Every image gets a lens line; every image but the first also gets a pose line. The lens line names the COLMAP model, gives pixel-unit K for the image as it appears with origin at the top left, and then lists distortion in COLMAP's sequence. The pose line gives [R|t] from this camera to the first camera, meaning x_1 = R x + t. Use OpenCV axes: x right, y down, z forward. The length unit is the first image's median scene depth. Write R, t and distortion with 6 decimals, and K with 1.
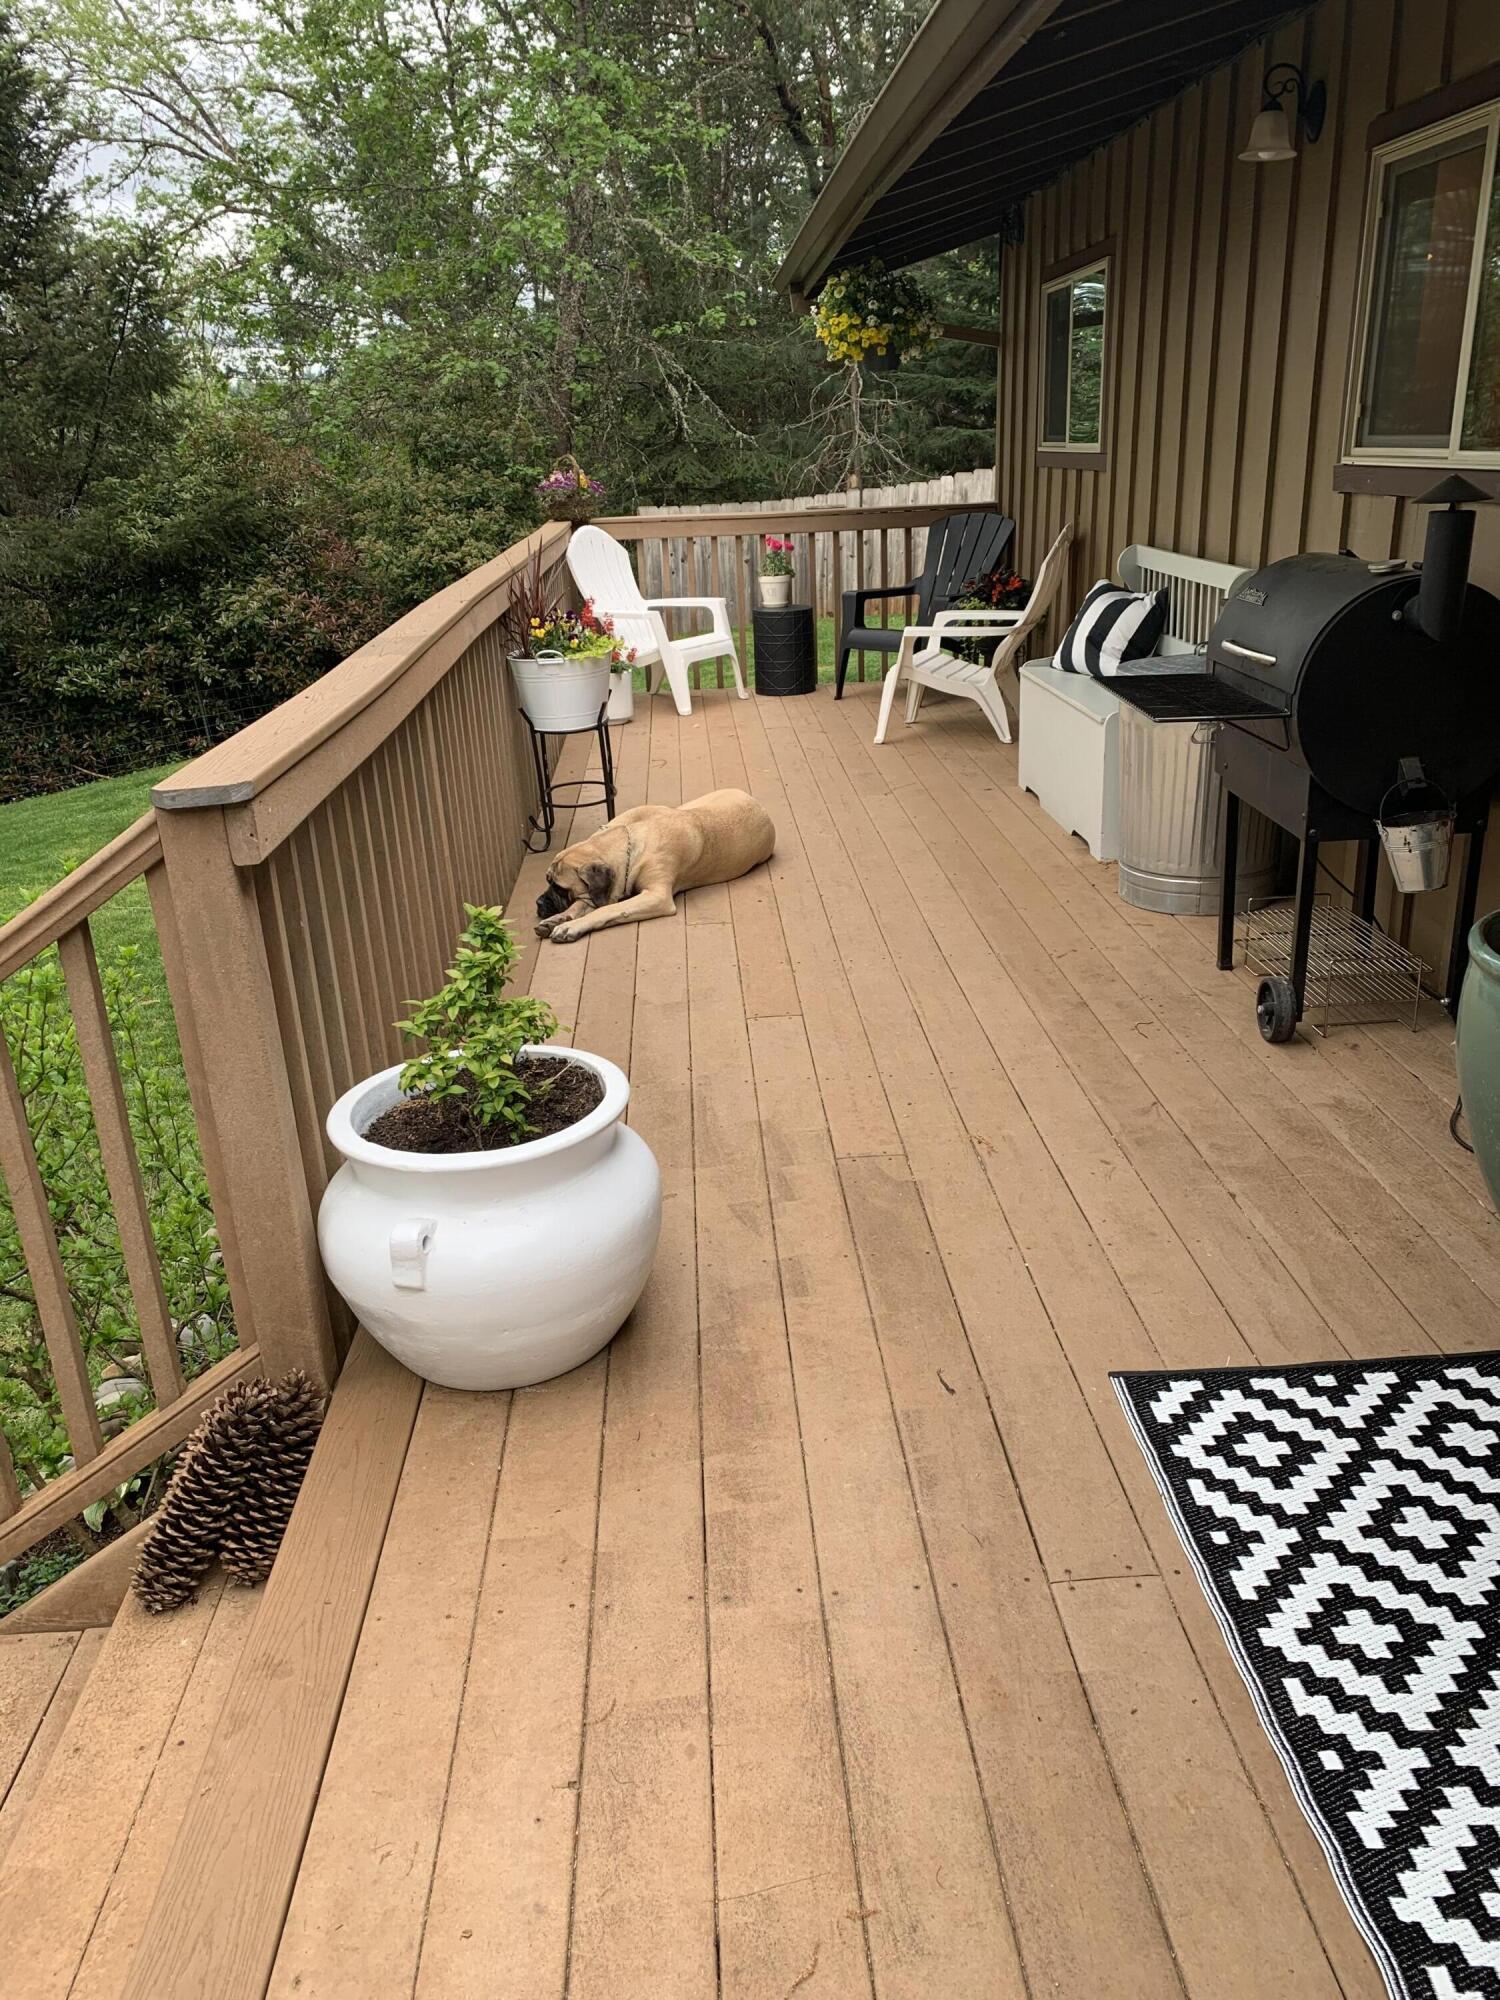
lens RADIAL K [[1495.6, 0, 750.0], [0, 1495.6, 1000.0], [0, 0, 1]] dist [0.004773, 0.009757]
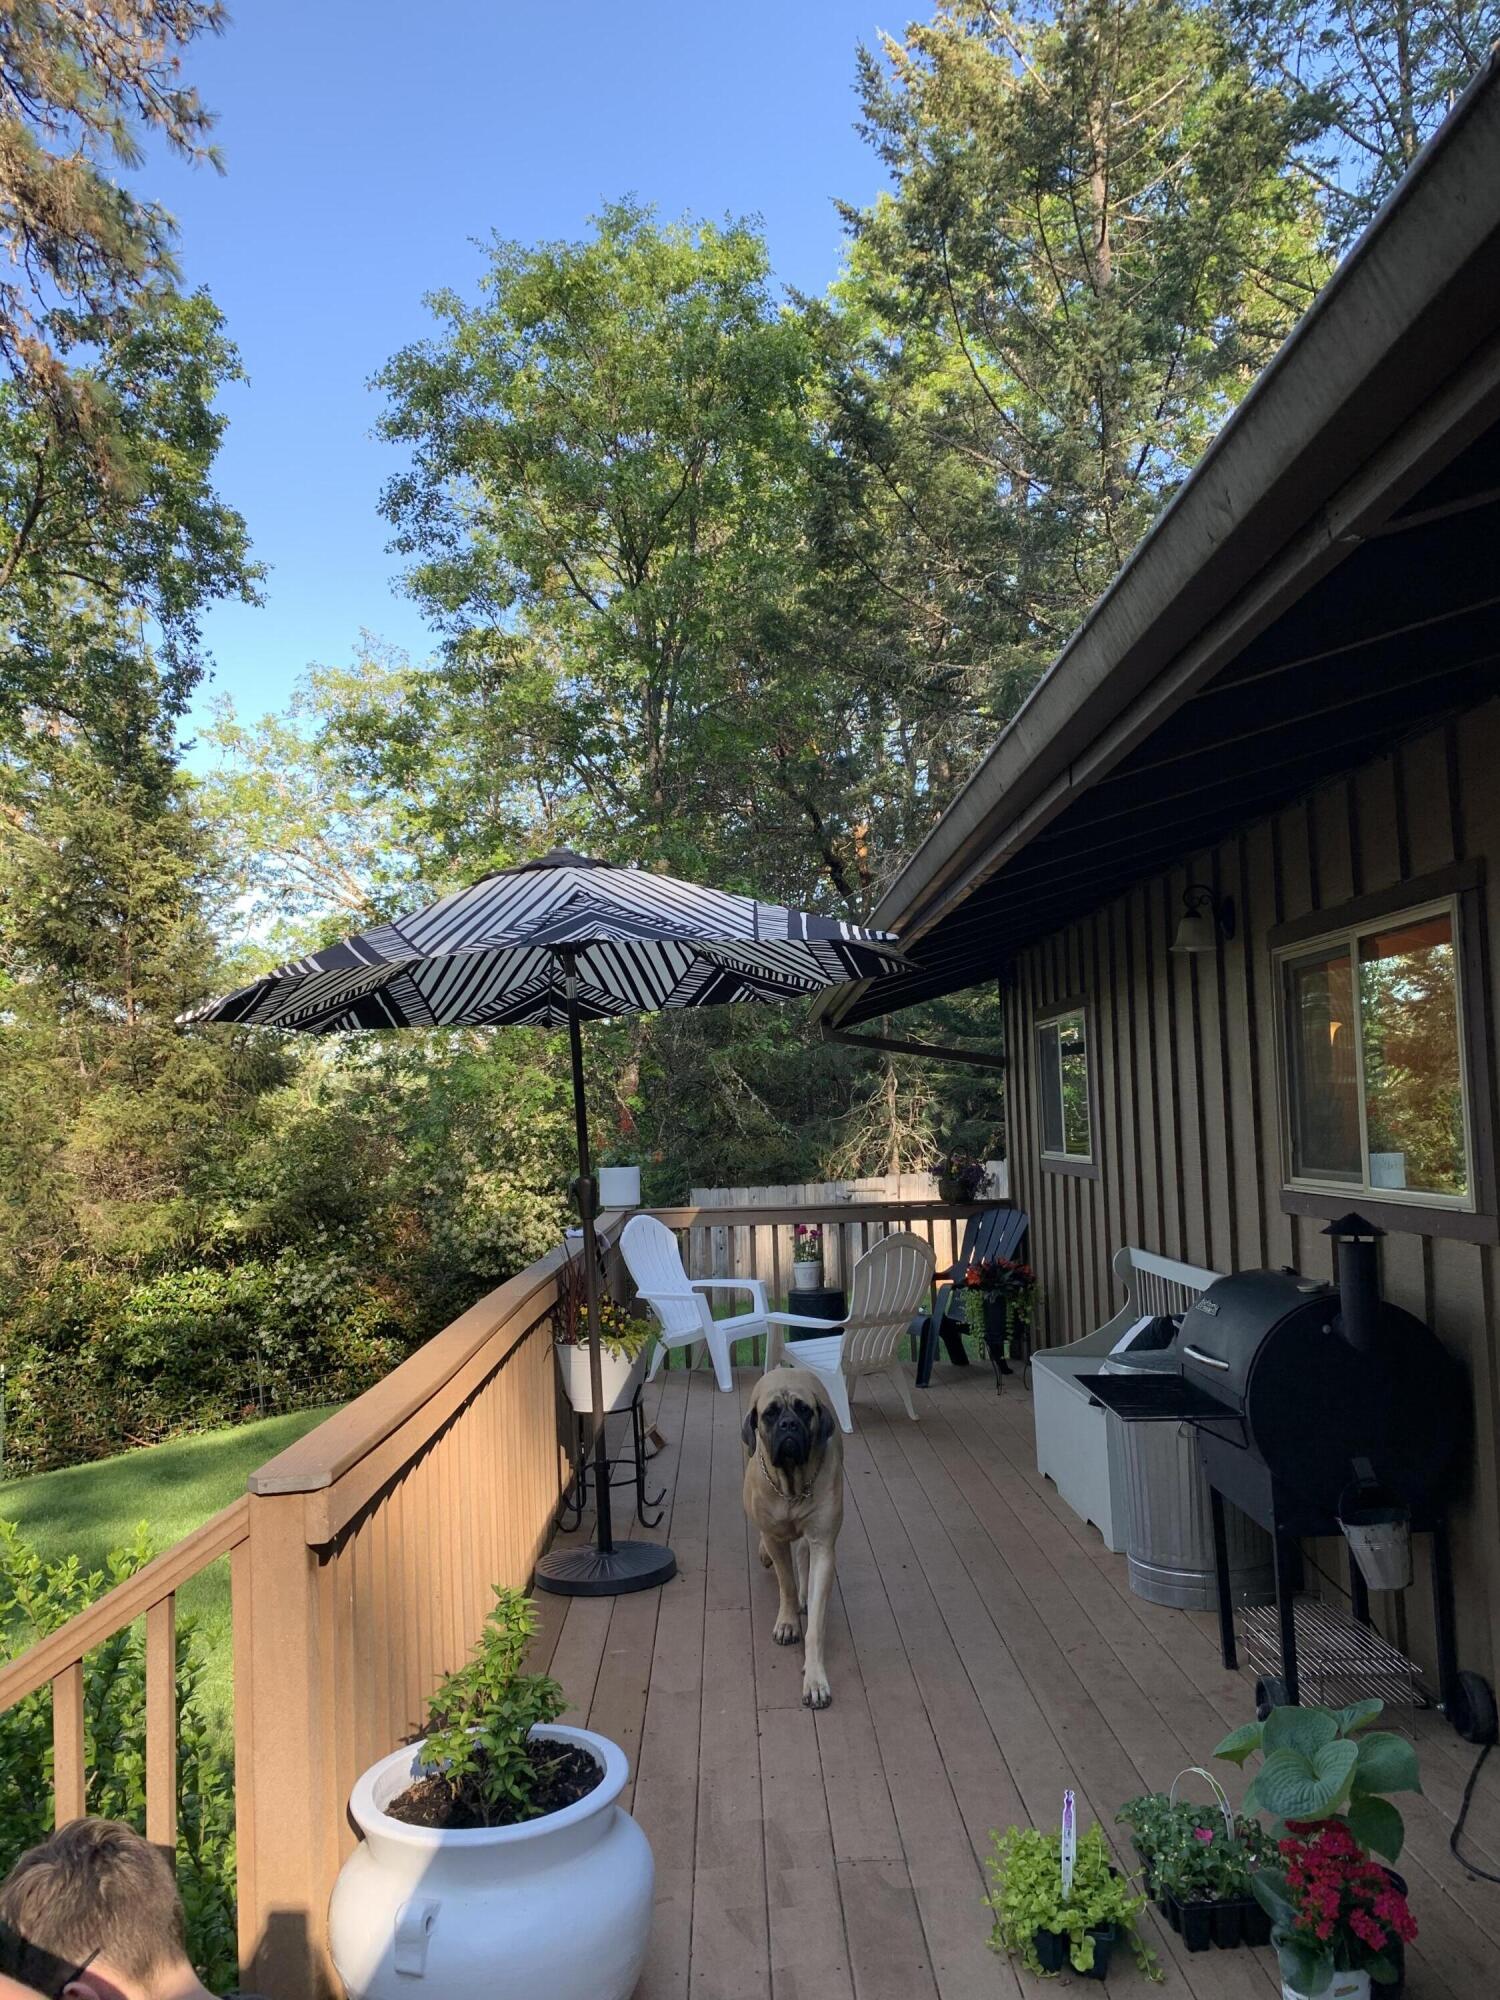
lens RADIAL K [[1500.7, 0, 750.0], [0, 1500.7, 1000.0], [0, 0, 1]] dist [0.055718, -0.061234]
pose [[0.999332, 0.002096, -0.036487, 0.028612], [-0.017302, 0.906526, -0.421796, 0.008873], [0.032192, 0.422145, 0.905956, -0.143621]]
